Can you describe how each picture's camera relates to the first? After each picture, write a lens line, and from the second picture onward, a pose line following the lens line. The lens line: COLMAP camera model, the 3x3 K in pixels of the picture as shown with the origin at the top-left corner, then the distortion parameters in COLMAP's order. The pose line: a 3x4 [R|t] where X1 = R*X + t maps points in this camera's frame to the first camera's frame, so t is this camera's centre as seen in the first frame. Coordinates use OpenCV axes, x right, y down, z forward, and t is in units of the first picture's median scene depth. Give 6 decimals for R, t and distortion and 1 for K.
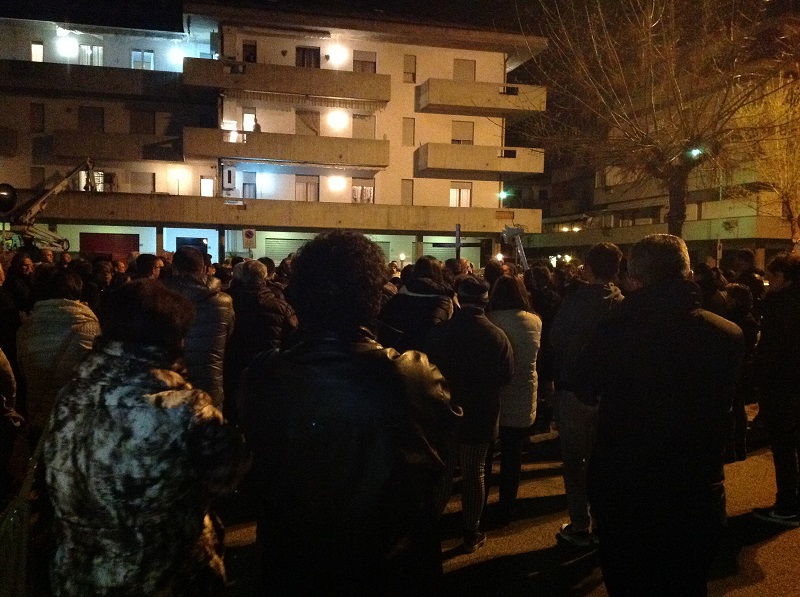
lens RADIAL K [[828.8, 0, 400.8], [0, 828.8, 296.2], [0, 0, 1]] dist [0.106129, 0.000000]
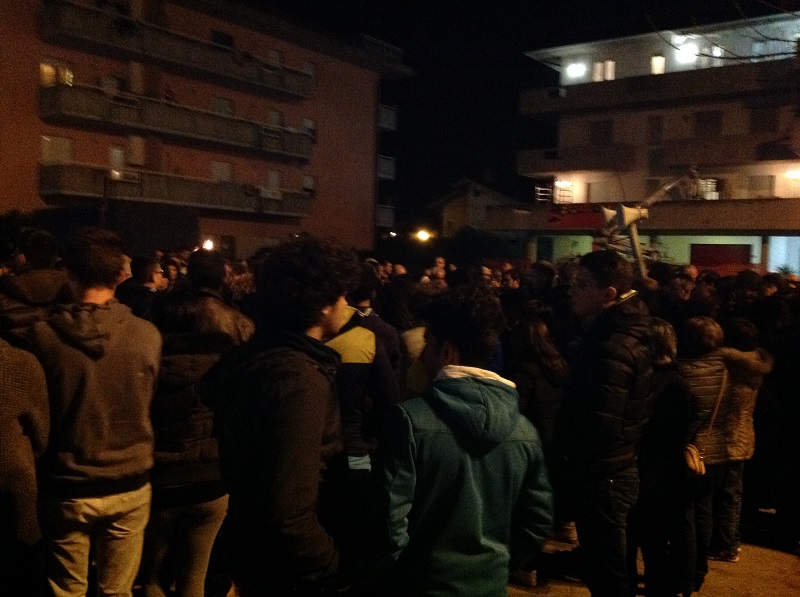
lens RADIAL K [[828.8, 0, 396.0], [0, 828.8, 283.9], [0, 0, 1]] dist [0.106129, 0.000000]
pose [[0.665494, 0.019983, -0.746136, 0.112010], [-0.041860, 0.999067, -0.010580, -0.005639], [0.745229, 0.038274, 0.665710, 0.114362]]
